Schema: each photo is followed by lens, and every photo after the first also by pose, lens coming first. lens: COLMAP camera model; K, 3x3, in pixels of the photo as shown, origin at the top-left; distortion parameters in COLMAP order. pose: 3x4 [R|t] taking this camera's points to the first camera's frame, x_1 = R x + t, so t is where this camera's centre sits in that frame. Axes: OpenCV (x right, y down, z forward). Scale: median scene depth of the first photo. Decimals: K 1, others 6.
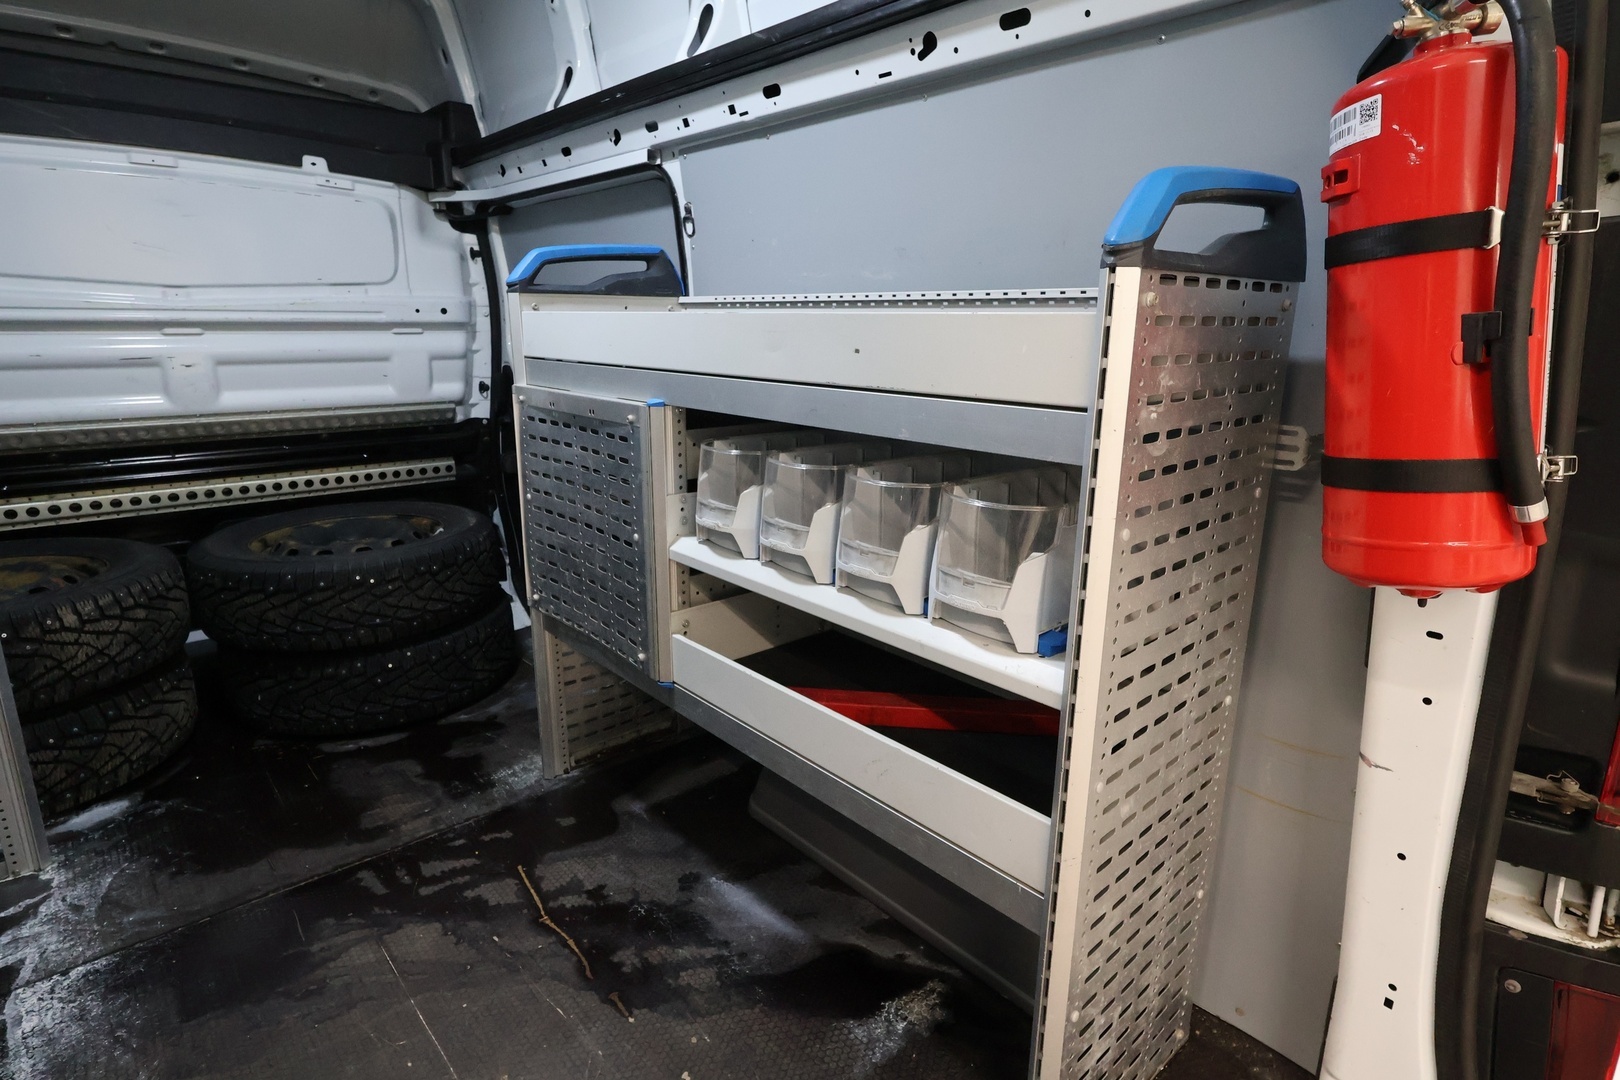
lens RADIAL K [[840.9, 0, 810.0], [0, 840.9, 540.0], [0, 0, 1]] dist [0.001244, -0.000208]
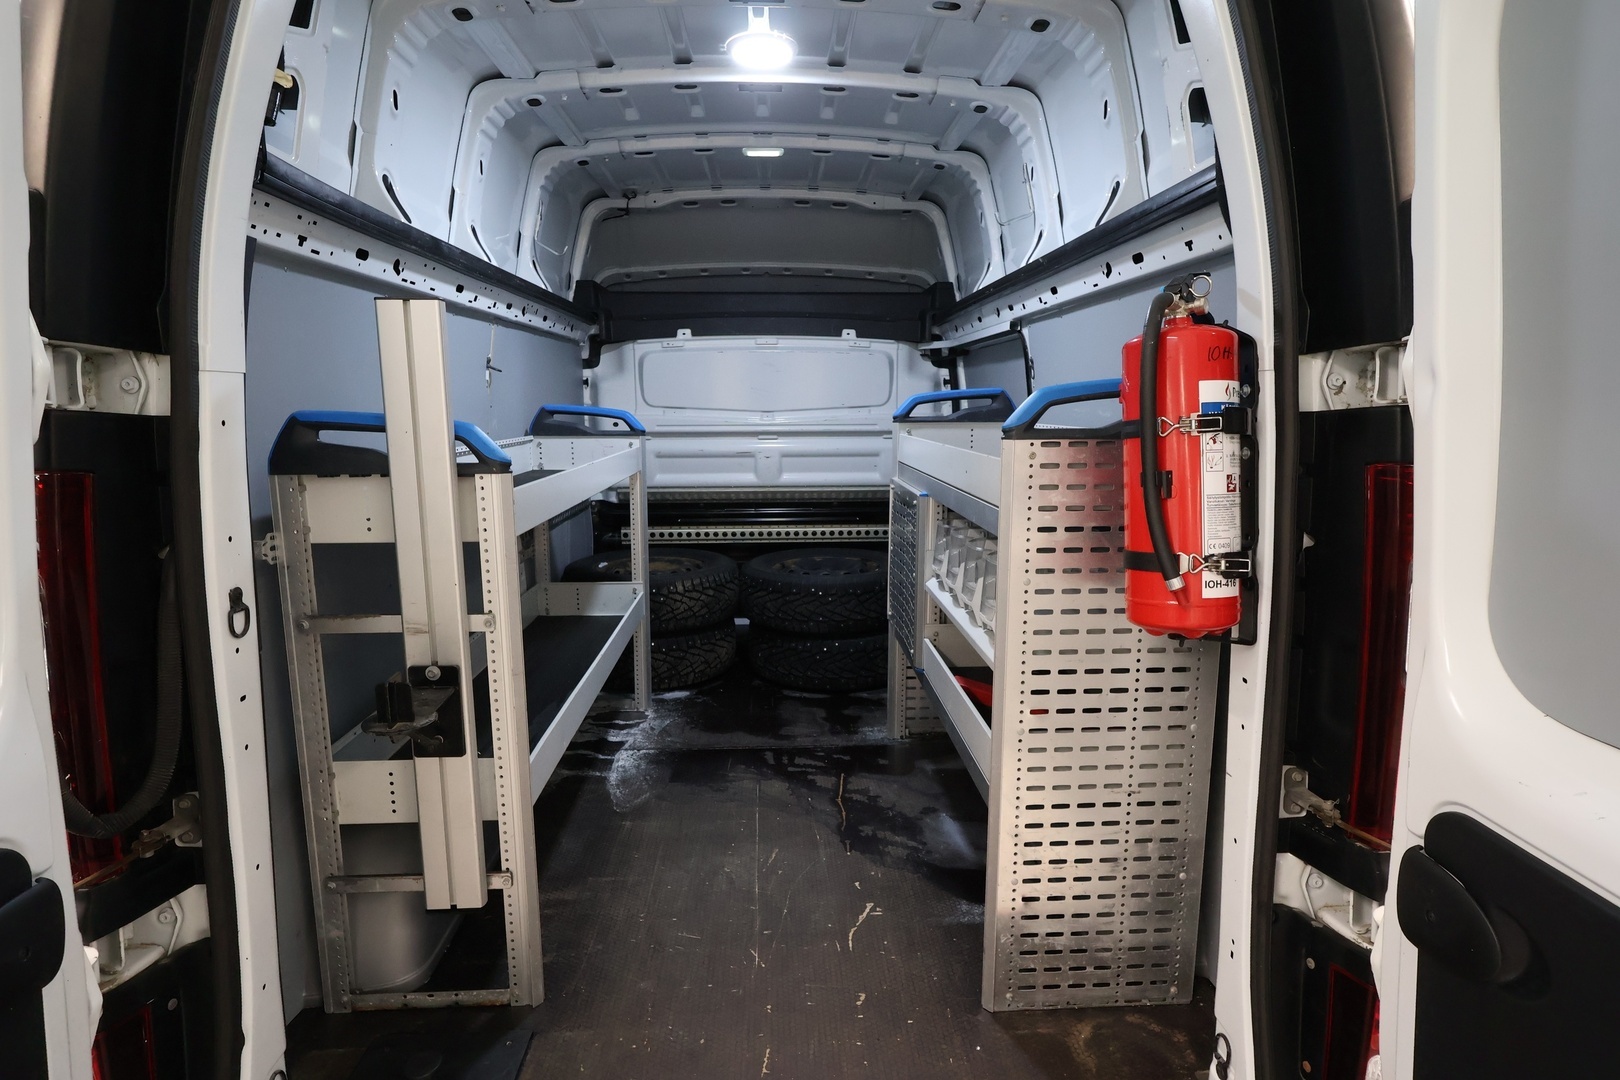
lens RADIAL K [[840.9, 0, 810.0], [0, 840.9, 540.0], [0, 0, 1]] dist [0.001244, -0.000208]
pose [[0.776840, 0.089344, -0.623327, 0.499049], [-0.149469, 0.987756, -0.044701, 0.024693], [0.611701, 0.127893, 0.780682, -0.307867]]
